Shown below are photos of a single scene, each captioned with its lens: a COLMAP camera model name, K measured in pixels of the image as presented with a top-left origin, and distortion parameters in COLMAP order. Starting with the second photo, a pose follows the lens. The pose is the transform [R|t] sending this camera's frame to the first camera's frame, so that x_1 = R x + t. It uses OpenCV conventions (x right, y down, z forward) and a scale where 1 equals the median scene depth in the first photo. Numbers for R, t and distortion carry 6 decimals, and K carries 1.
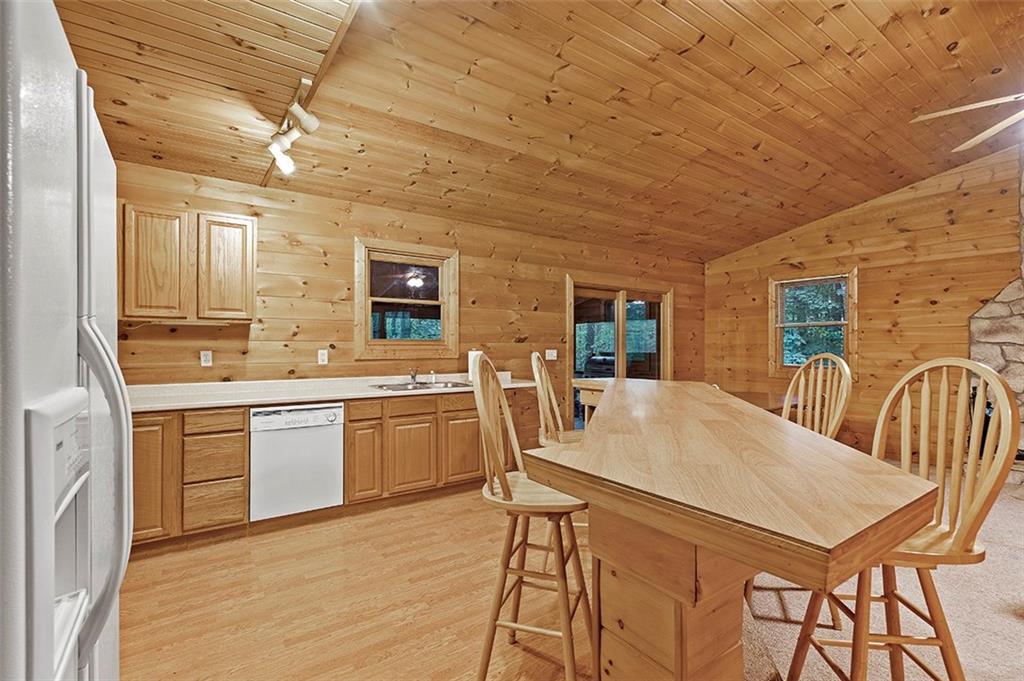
lens RADIAL K [[467.3, 0, 512.0], [0, 467.3, 346.1], [0, 0, 1]] dist [-0.003453, 0.001329]
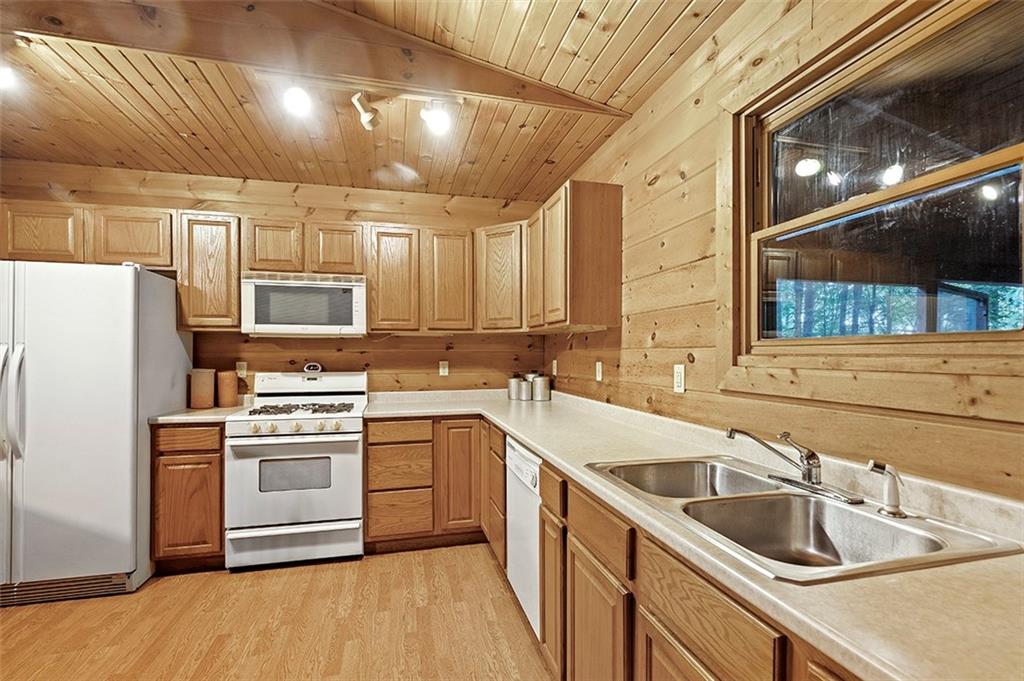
lens RADIAL K [[467.3, 0, 512.0], [0, 467.3, 346.1], [0, 0, 1]] dist [-0.003453, 0.001329]
pose [[-0.357916, -0.016624, -0.933606, 0.158815], [-0.004220, 0.999860, -0.016185, -0.003317], [0.933744, -0.001853, -0.357936, 1.109519]]
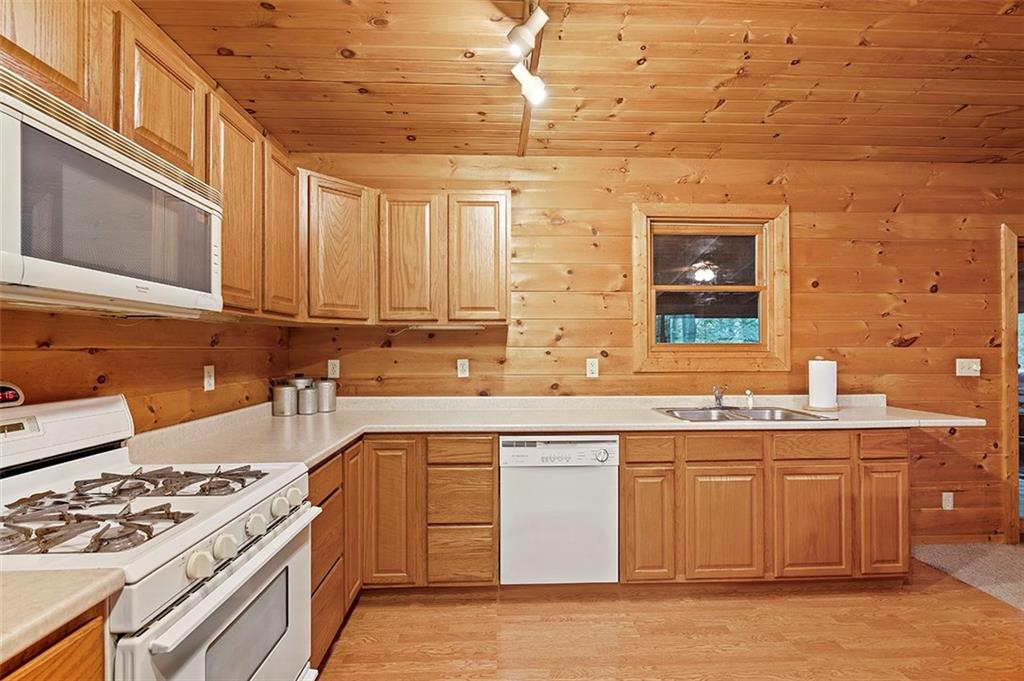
lens RADIAL K [[467.3, 0, 512.0], [0, 467.3, 346.1], [0, 0, 1]] dist [-0.003453, 0.001329]
pose [[0.838653, -0.009583, -0.544582, -0.108667], [0.002452, 0.999902, -0.013819, -0.001760], [0.544661, 0.010254, 0.838593, 0.315051]]
